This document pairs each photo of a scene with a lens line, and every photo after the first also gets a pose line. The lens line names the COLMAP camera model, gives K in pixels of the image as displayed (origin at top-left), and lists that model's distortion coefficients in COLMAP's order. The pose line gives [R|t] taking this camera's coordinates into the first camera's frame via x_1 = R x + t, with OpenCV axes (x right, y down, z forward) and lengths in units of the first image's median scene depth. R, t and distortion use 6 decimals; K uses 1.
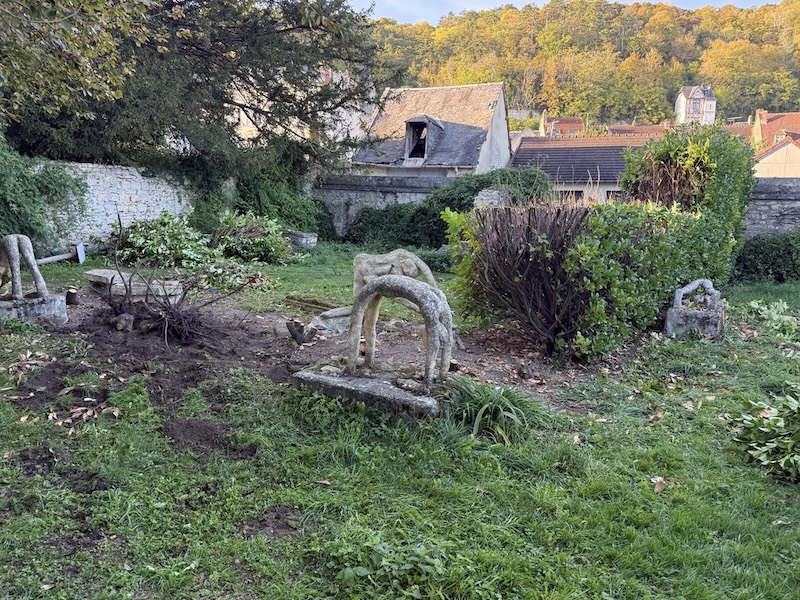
lens RADIAL K [[649.1, 0, 393.7], [0, 649.1, 303.4], [0, 0, 1]] dist [-0.000053, 0.004273]
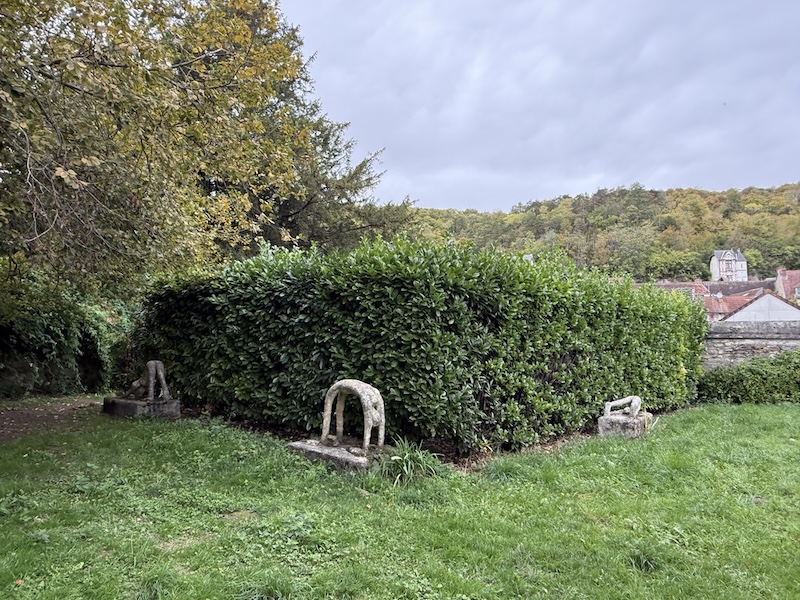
lens RADIAL K [[543.7, 0, 407.2], [0, 543.7, 299.9], [0, 0, 1]] dist [-0.010310, 0.018398]
pose [[0.986314, -0.019701, -0.163699, 0.148255], [-0.020693, 0.970196, -0.241437, 0.035058], [0.163577, 0.241520, 0.956510, -0.127634]]
